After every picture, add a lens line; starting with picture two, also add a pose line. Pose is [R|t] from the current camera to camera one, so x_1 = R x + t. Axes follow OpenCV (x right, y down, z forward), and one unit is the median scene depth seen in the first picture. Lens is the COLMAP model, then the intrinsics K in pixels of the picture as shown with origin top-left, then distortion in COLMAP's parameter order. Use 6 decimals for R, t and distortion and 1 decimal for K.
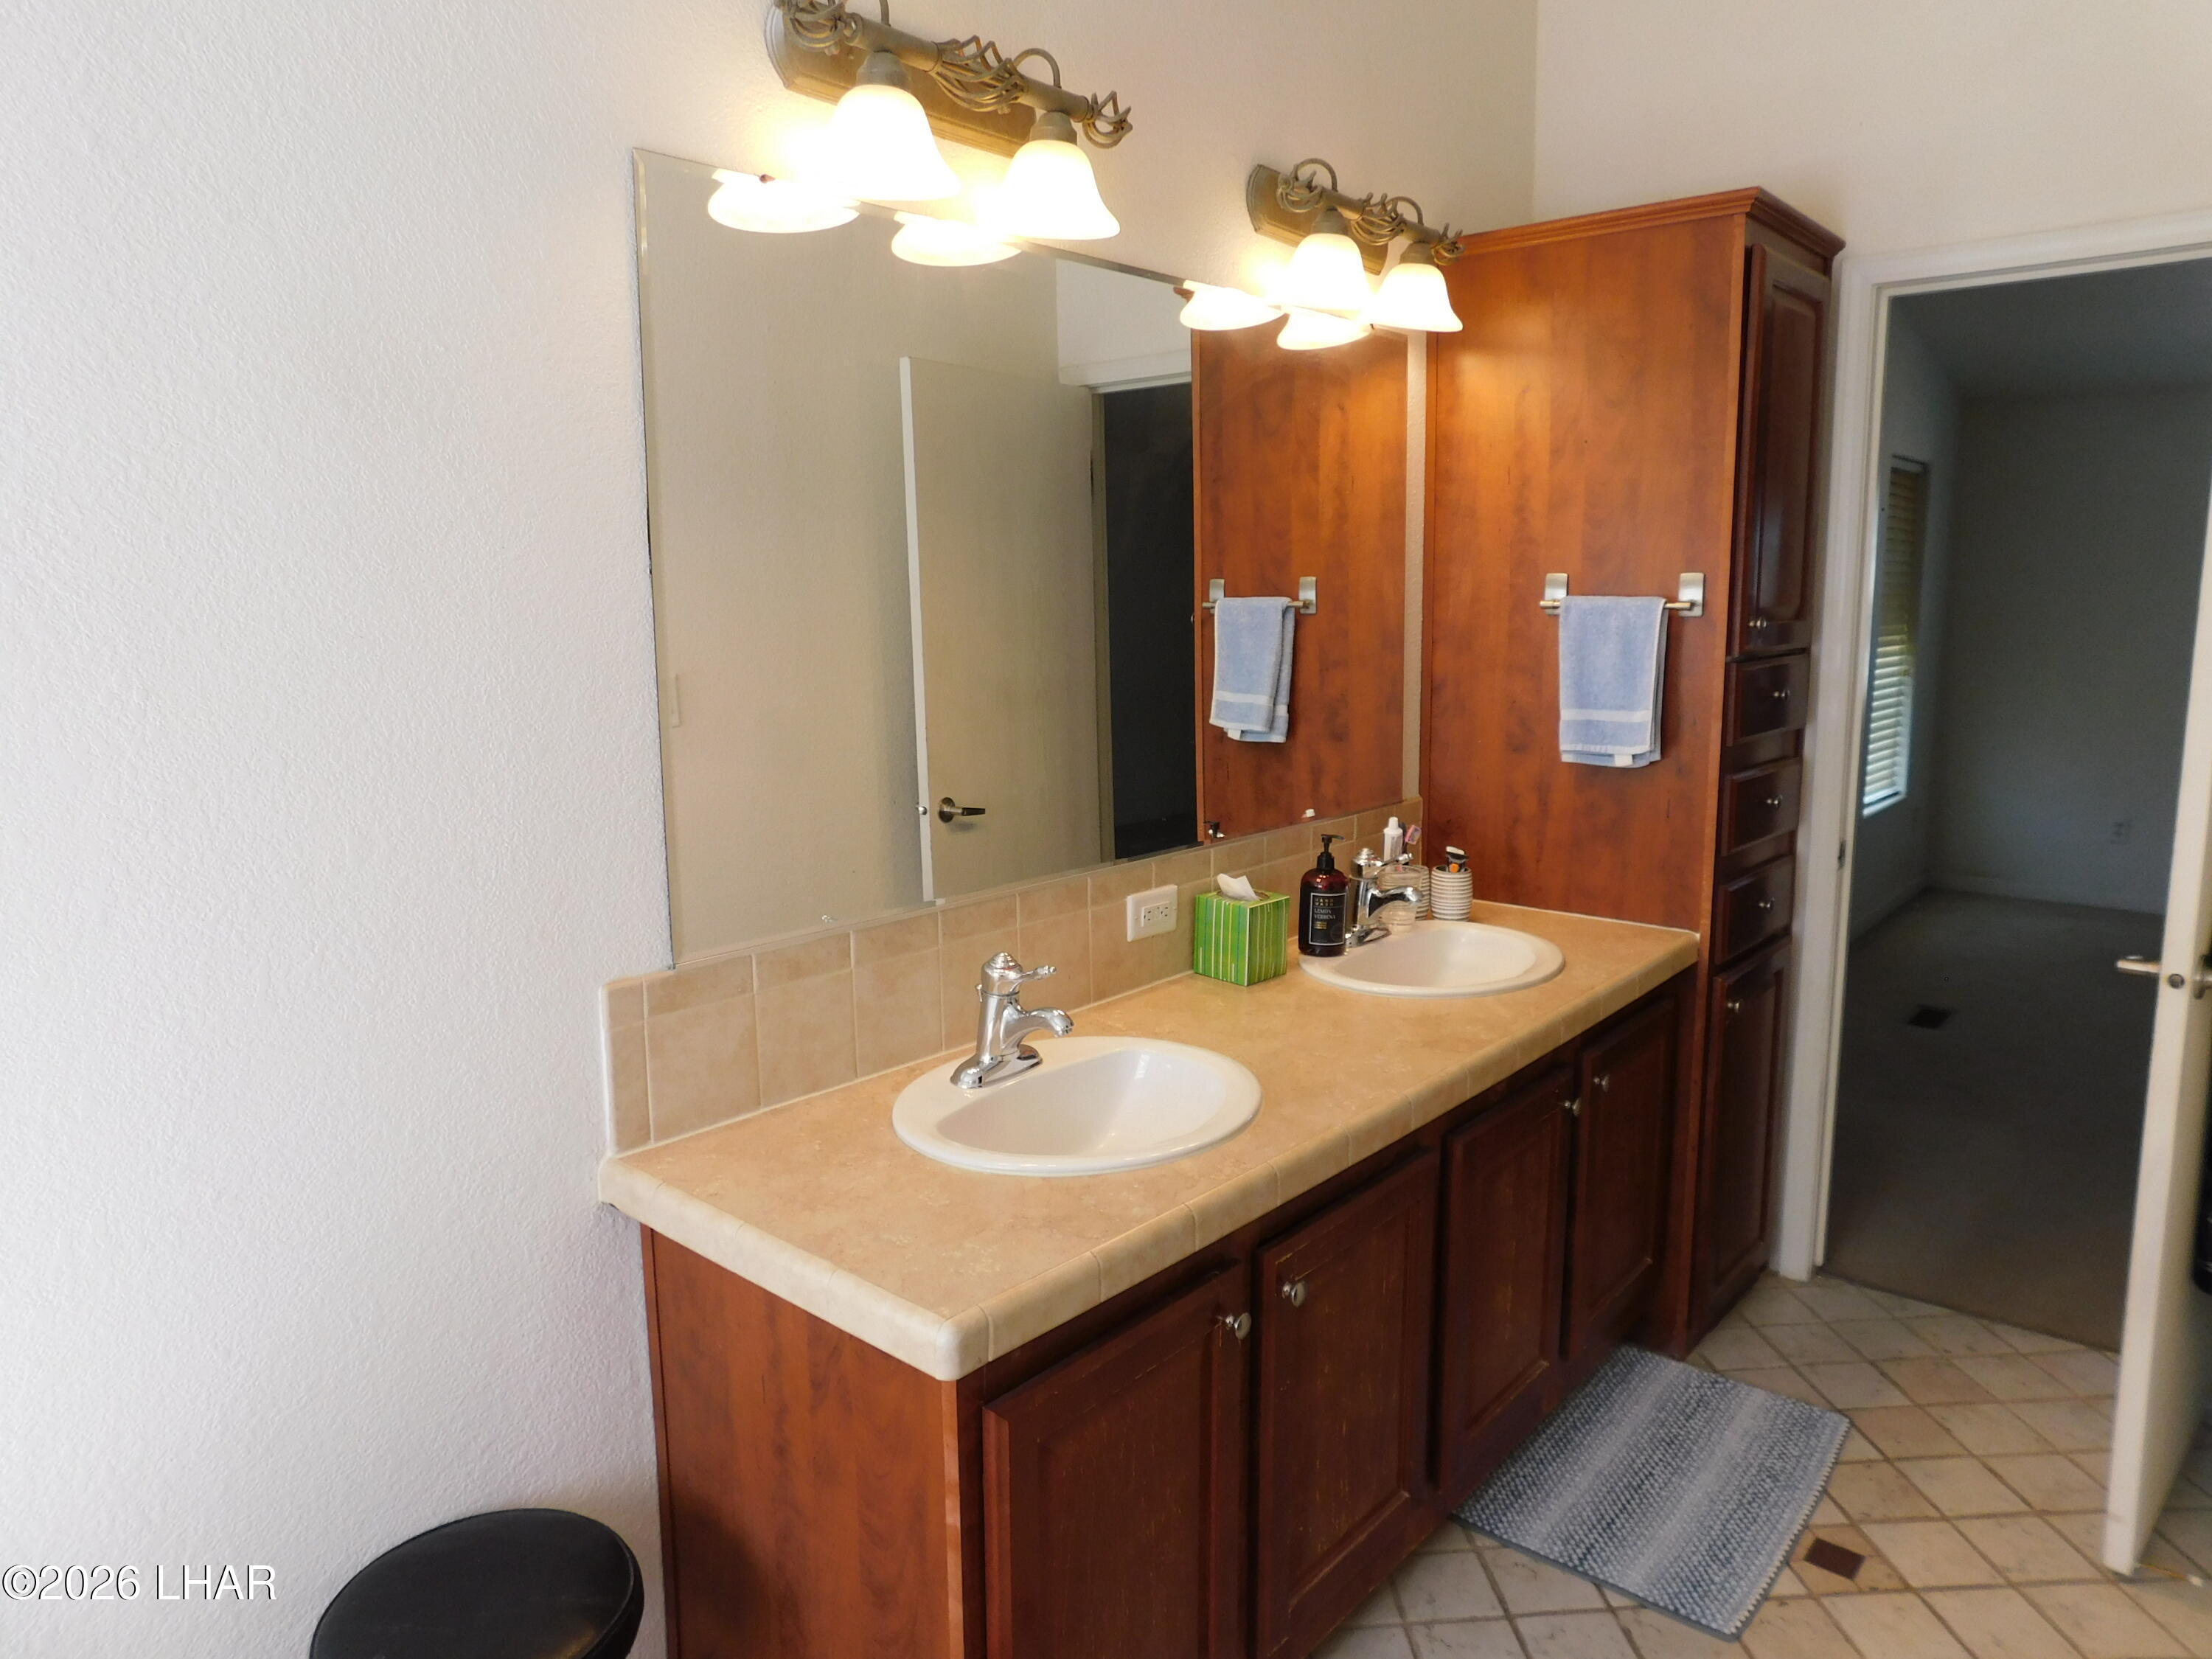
lens RADIAL K [[1463.9, 0, 1105.5], [0, 1463.9, 827.7], [0, 0, 1]] dist [-0.058066, 0.045798]
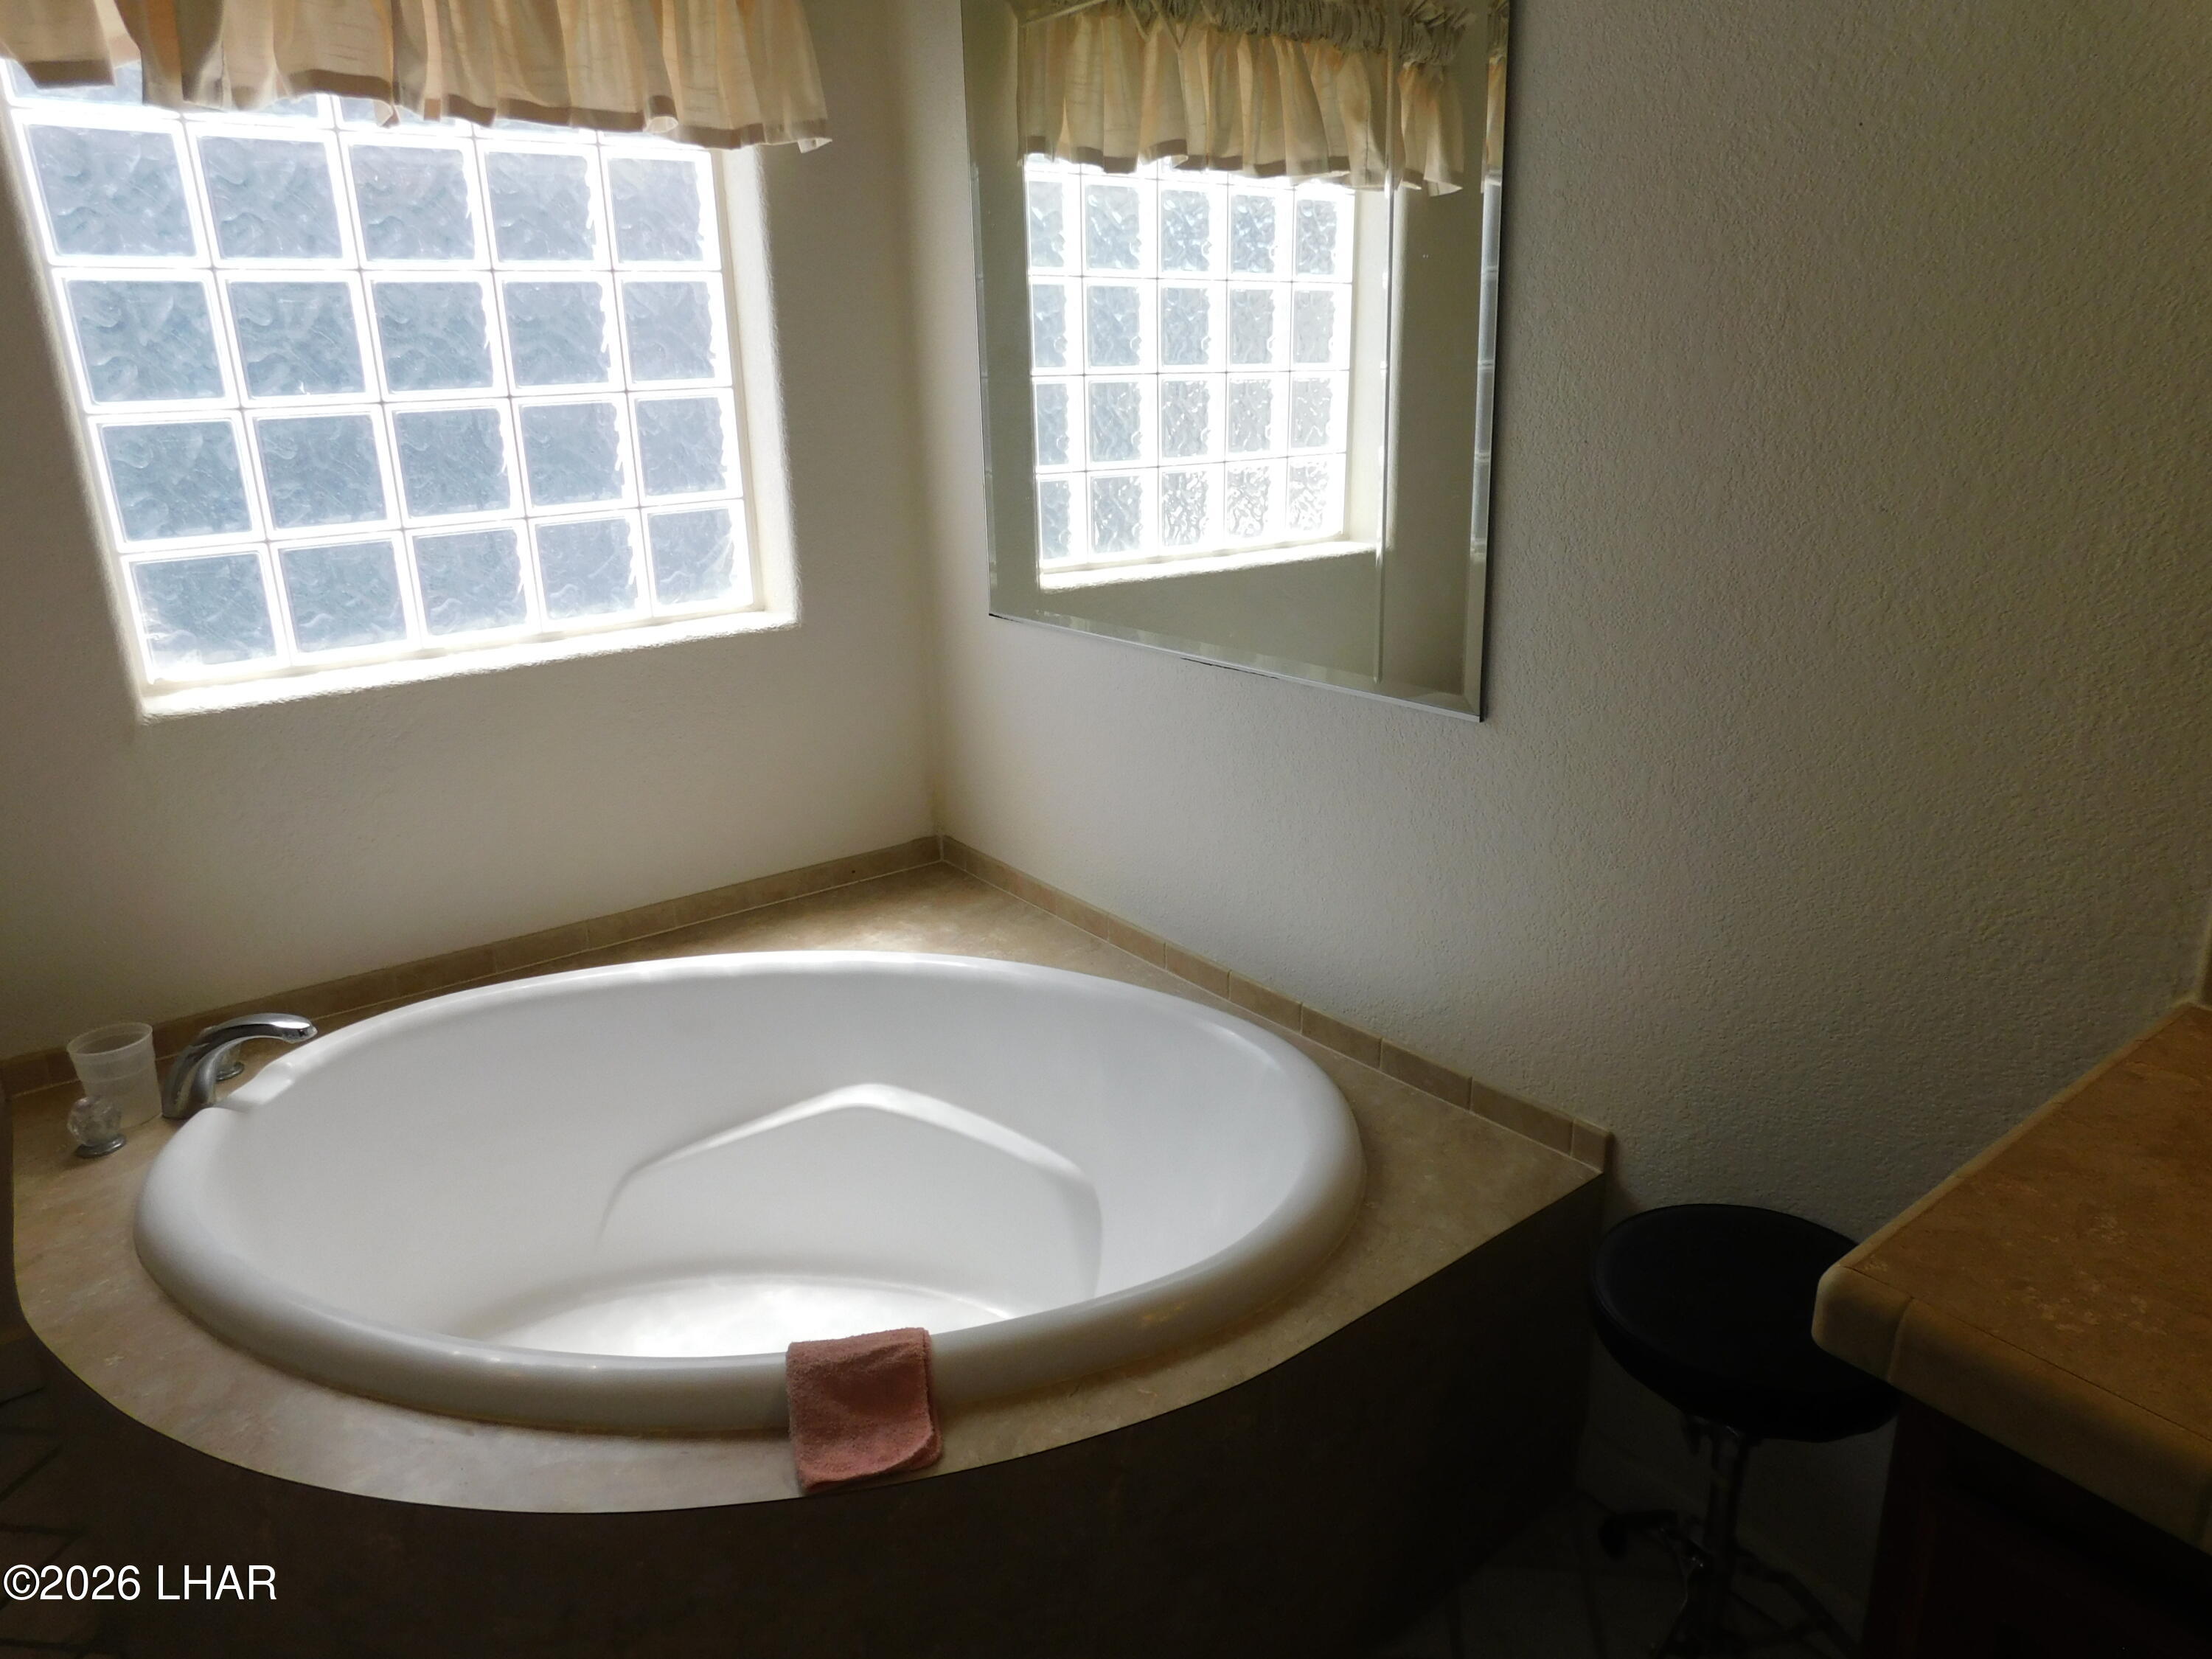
lens RADIAL K [[1463.9, 0, 1113.9], [0, 1463.9, 826.5], [0, 0, 1]] dist [-0.058066, 0.045798]
pose [[-0.218419, 0.308555, -0.925790, 0.514779], [-0.135386, 0.929940, 0.341880, -0.030917], [0.966418, 0.200012, -0.161342, 0.740012]]
